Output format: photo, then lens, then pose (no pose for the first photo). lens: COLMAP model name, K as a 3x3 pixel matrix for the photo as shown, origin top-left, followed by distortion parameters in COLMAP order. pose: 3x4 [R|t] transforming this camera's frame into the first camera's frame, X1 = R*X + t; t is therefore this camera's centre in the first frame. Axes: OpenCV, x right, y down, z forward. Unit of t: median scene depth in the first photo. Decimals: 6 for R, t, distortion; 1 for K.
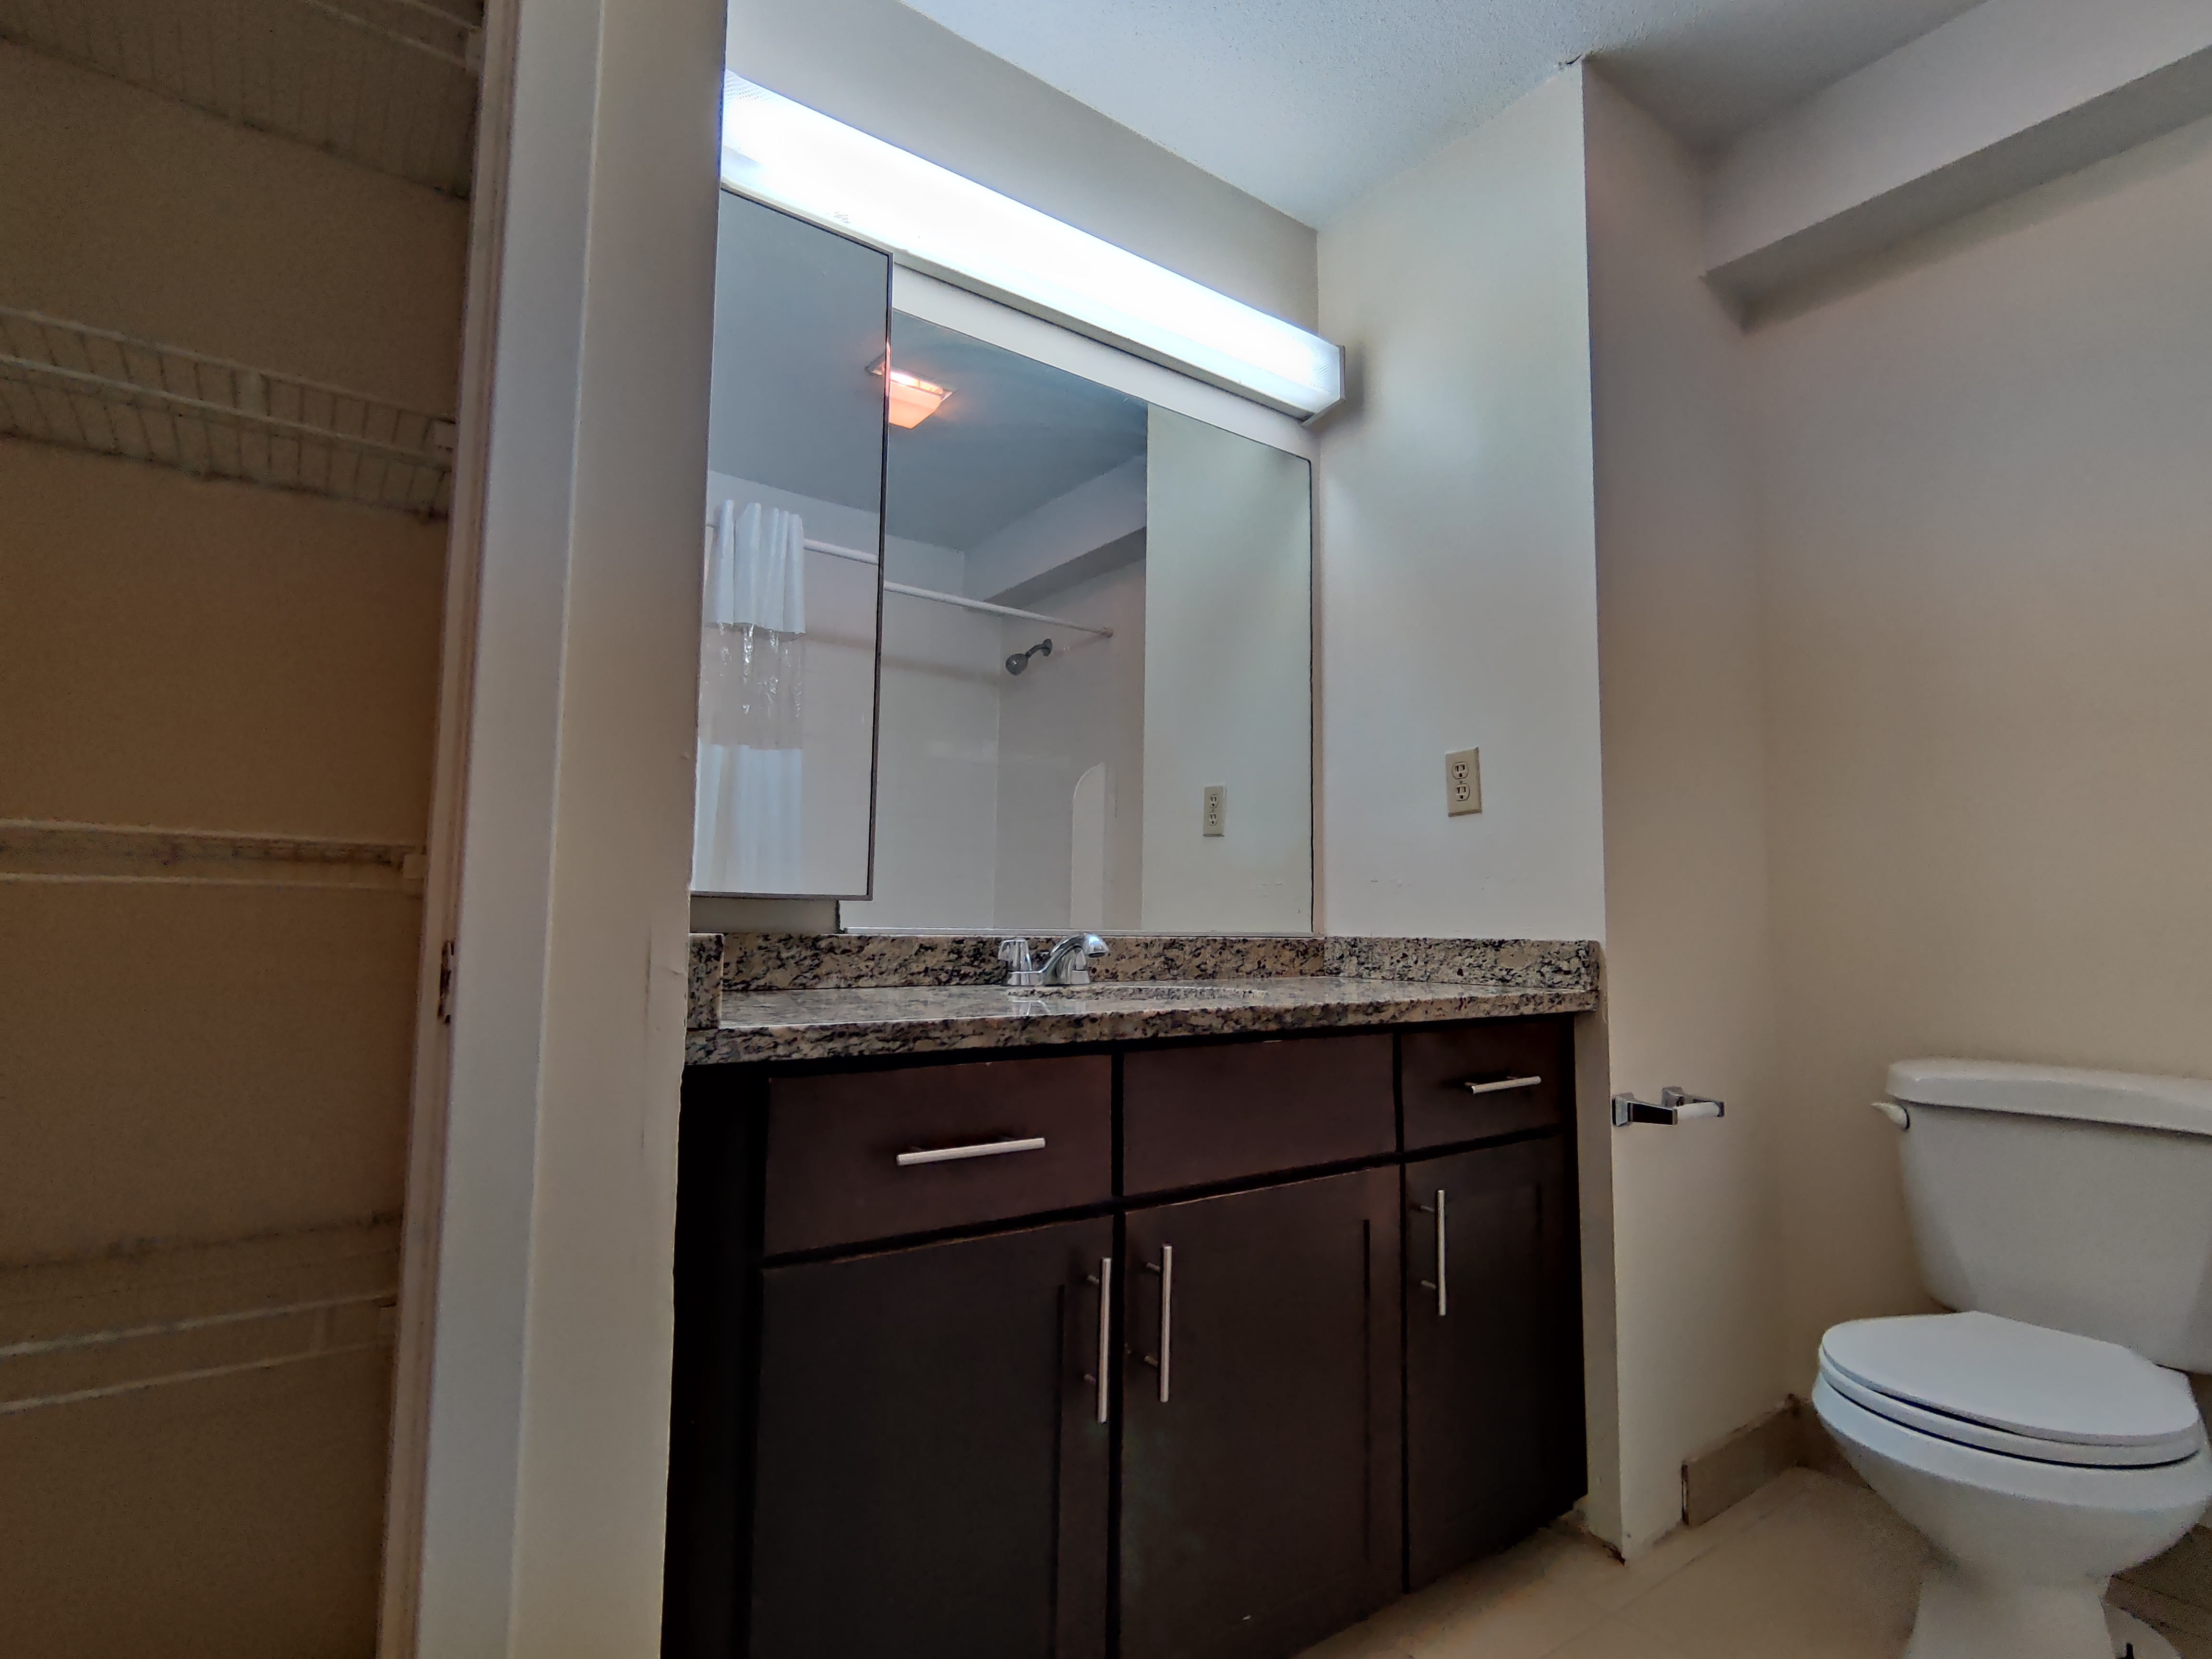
lens RADIAL K [[1193.5, 0, 1113.8], [0, 1193.5, 829.7], [0, 0, 1]] dist [-0.001016, -0.000506]
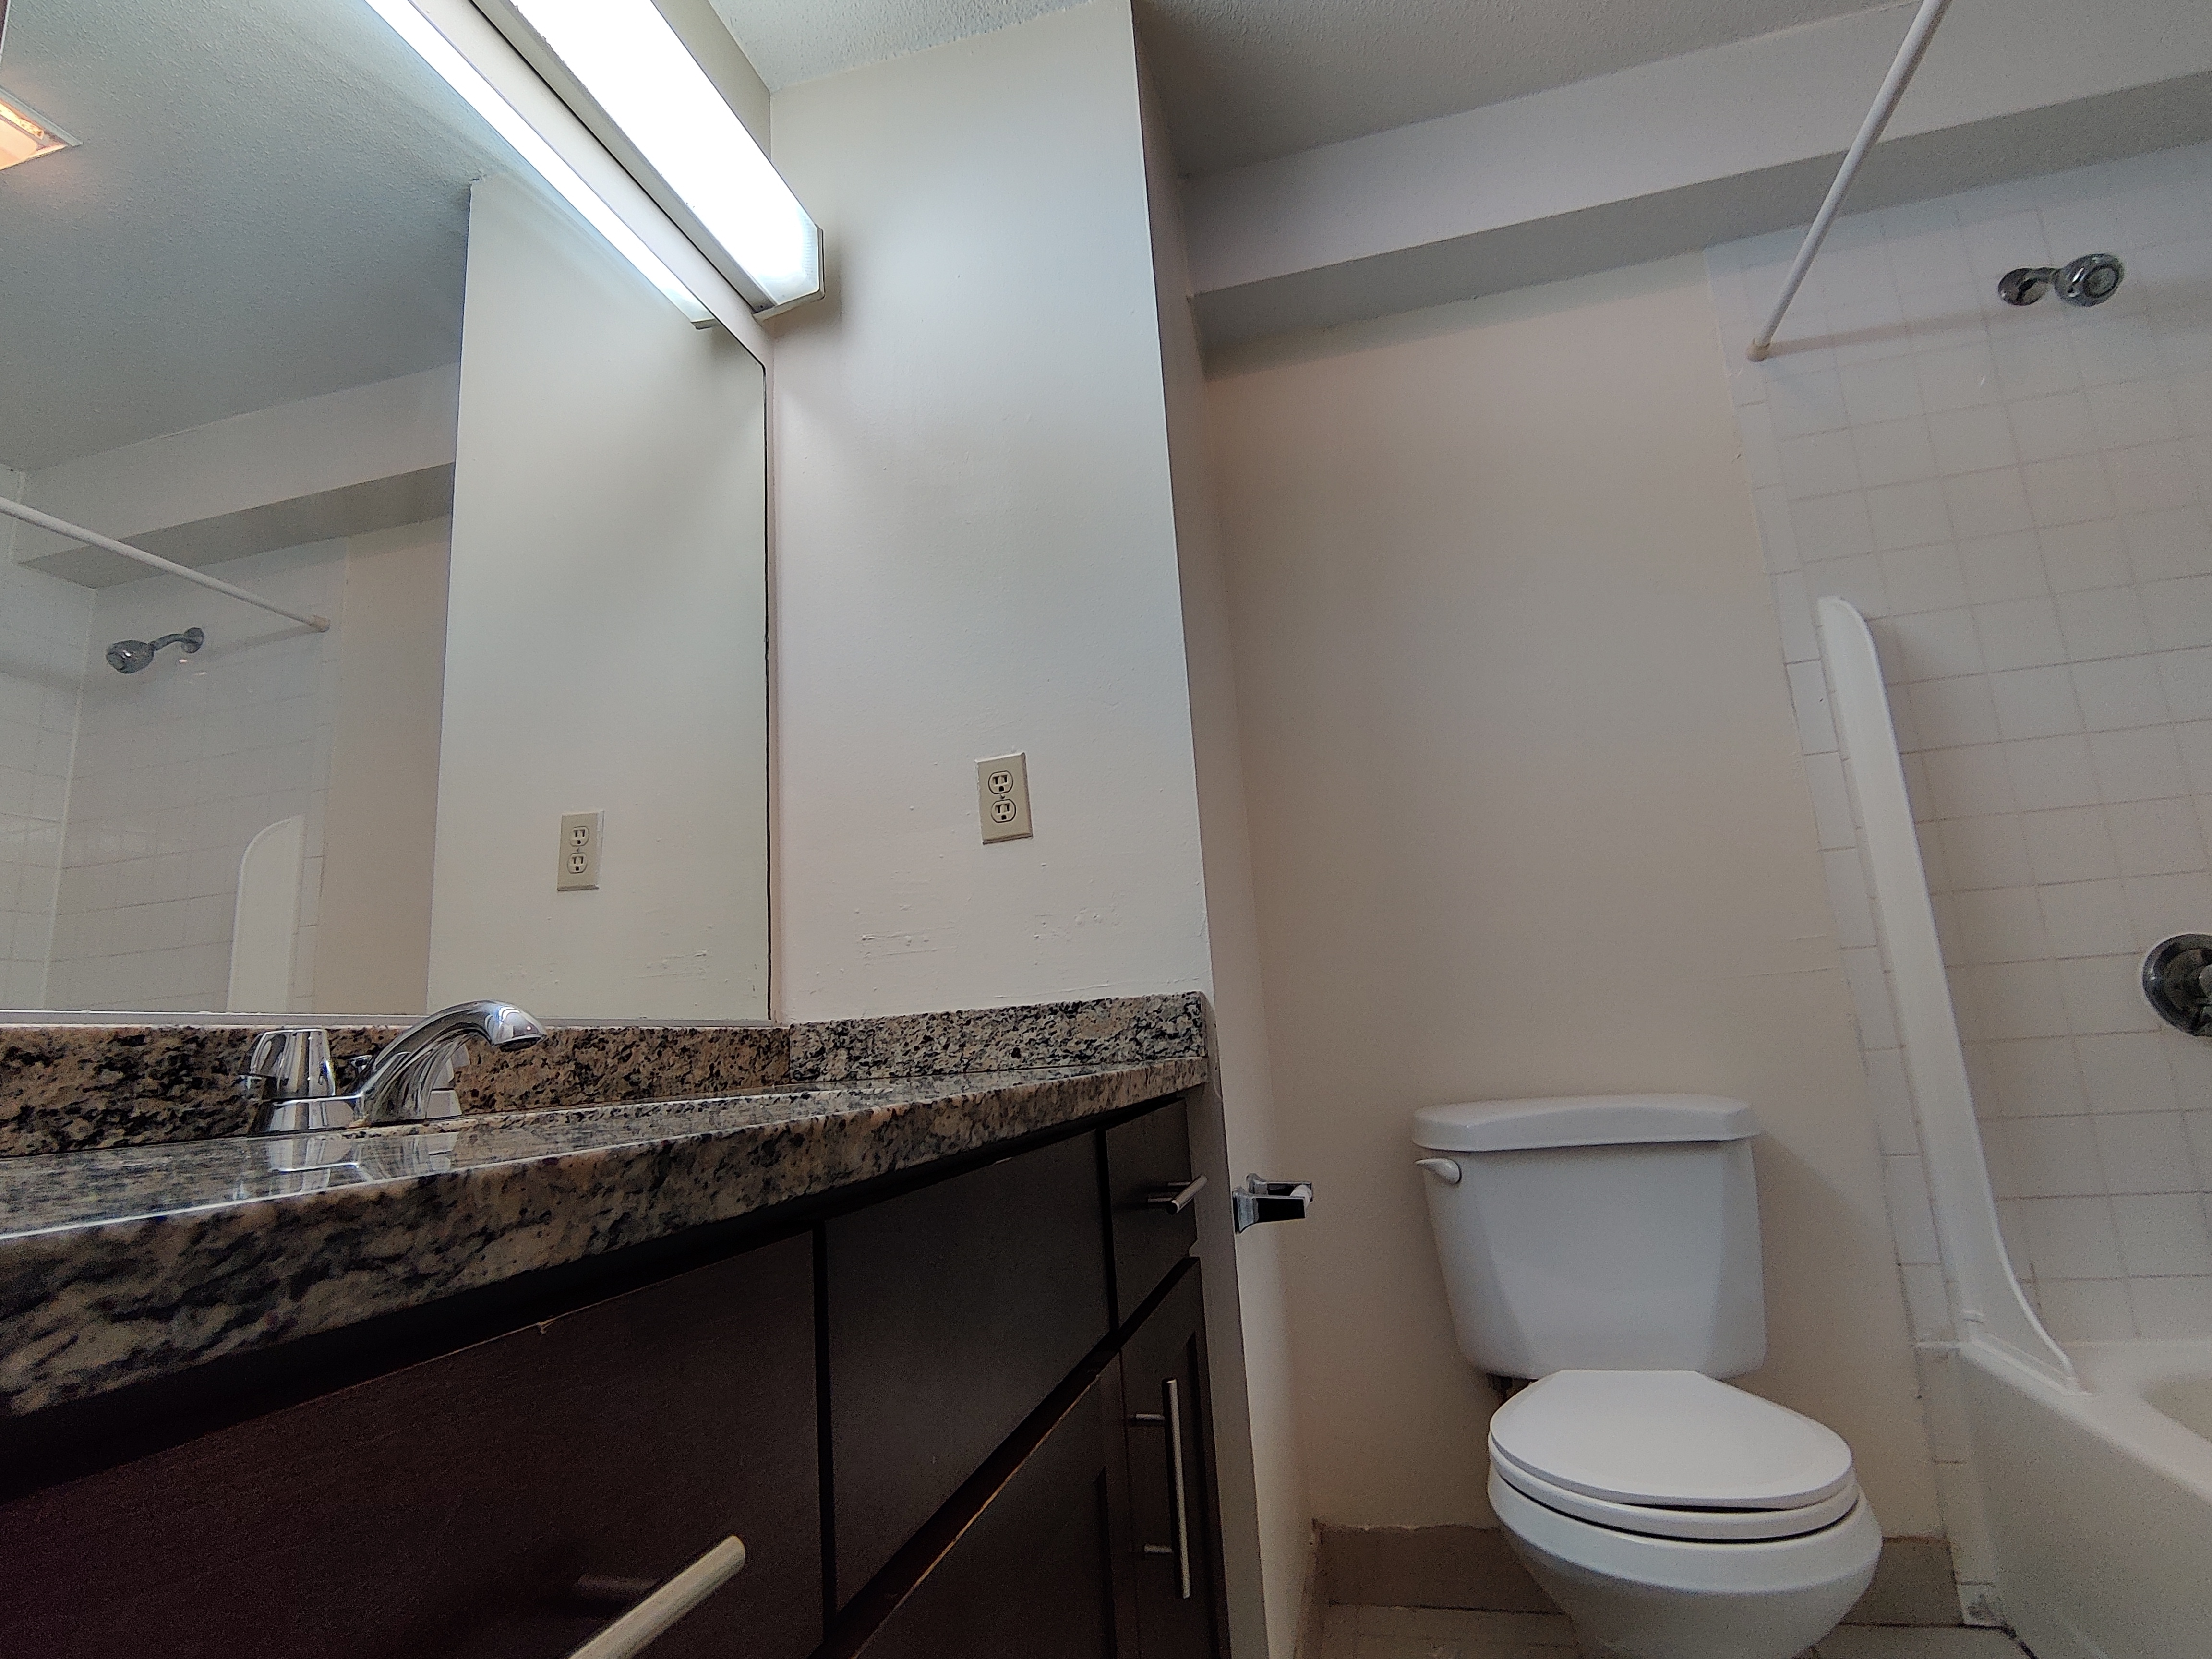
lens RADIAL K [[1190.0, 0, 1204.7], [0, 1190.0, 801.9], [0, 0, 1]] dist [0.000411, -0.002652]
pose [[0.765190, 0.059138, 0.641082, -0.101131], [0.026646, 0.992010, -0.123315, 0.064333], [-0.643253, 0.111441, 0.757500, 0.386523]]
